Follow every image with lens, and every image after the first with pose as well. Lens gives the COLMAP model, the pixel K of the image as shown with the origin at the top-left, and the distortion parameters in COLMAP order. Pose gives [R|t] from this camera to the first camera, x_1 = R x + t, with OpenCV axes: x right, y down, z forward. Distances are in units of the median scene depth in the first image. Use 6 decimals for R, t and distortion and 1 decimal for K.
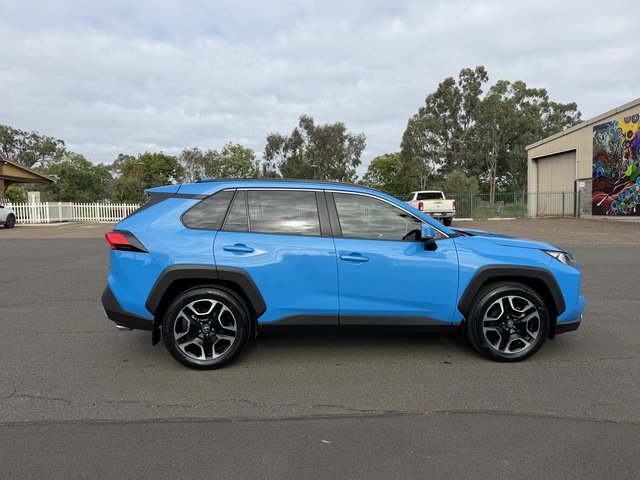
lens RADIAL K [[449.4, 0, 316.5], [0, 449.4, 238.4], [0, 0, 1]] dist [0.007445, -0.008637]
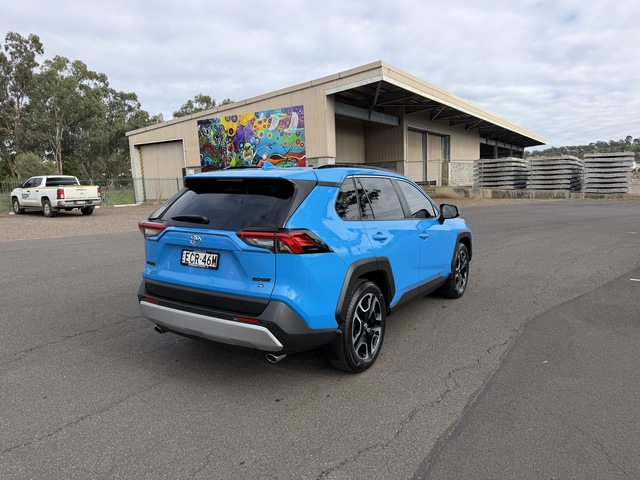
lens RADIAL K [[452.5, 0, 320.0], [0, 452.5, 240.0], [0, 0, 1]] dist [0.030566, -0.061322]
pose [[0.584818, -0.099756, 0.805007, -0.157265], [0.072933, 0.994856, 0.070299, -0.007294], [-0.807879, 0.017599, 0.589085, 0.078966]]
